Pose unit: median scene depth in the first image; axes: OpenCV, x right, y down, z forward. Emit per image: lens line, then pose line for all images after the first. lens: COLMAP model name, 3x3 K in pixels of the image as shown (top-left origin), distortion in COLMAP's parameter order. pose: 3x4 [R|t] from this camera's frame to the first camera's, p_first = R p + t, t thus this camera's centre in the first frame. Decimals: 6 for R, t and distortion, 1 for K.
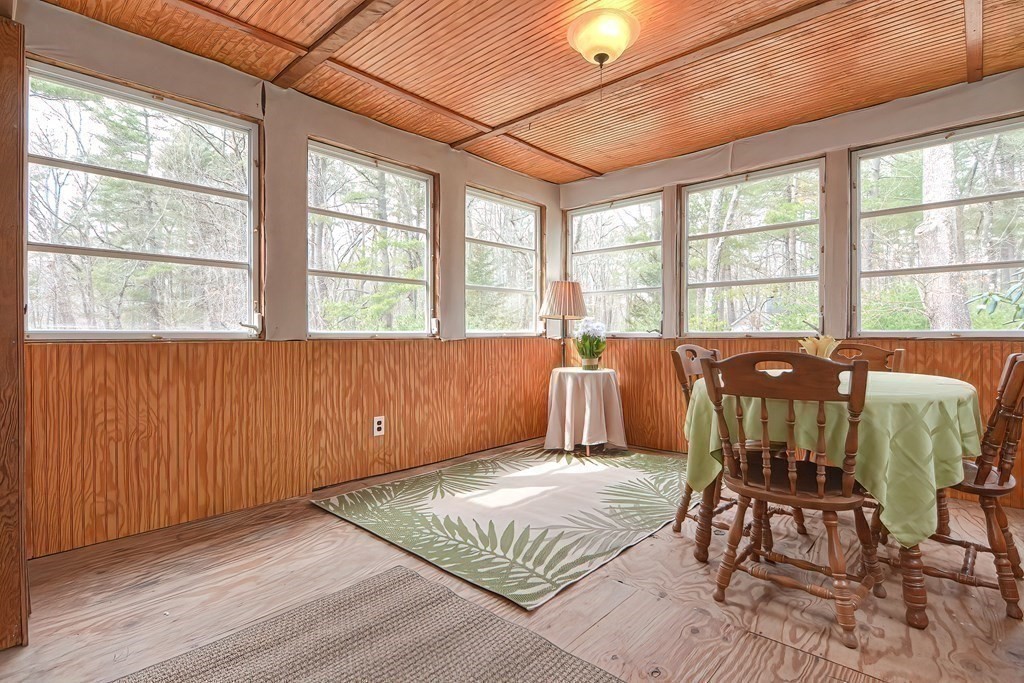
lens RADIAL K [[511.0, 0, 511.7], [0, 511.0, 336.3], [0, 0, 1]] dist [0.012763, -0.010017]
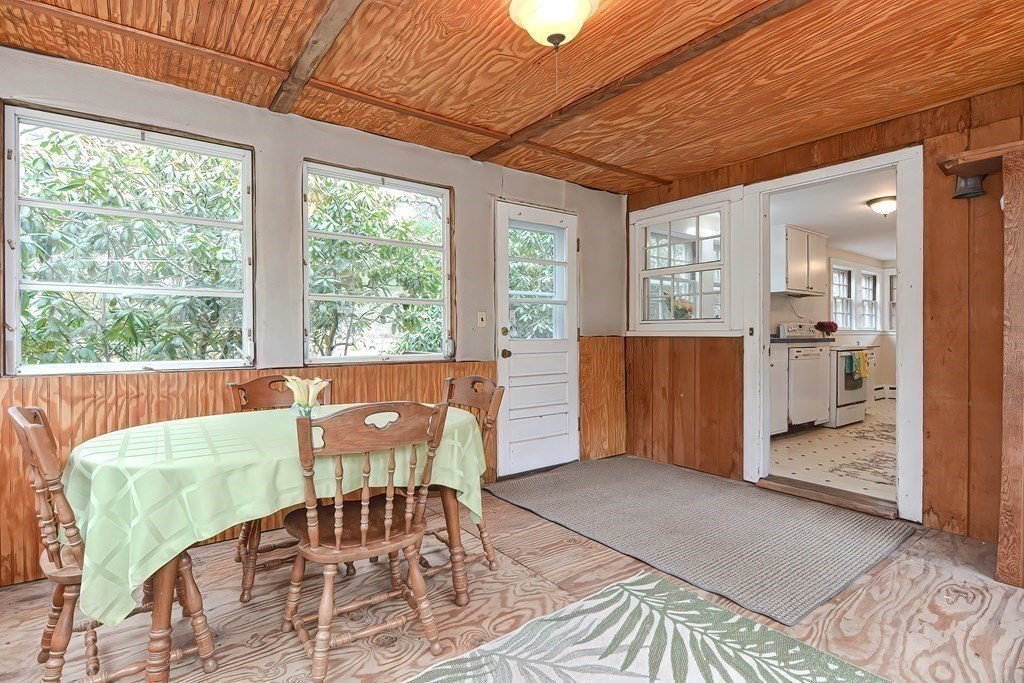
lens RADIAL K [[511.0, 0, 510.3], [0, 511.0, 337.0], [0, 0, 1]] dist [0.012763, -0.010017]
pose [[-0.981556, -0.001186, 0.191173, 0.099551], [-0.000229, 0.999987, 0.005029, -0.074492], [-0.191176, 0.004893, -0.981544, 1.977866]]
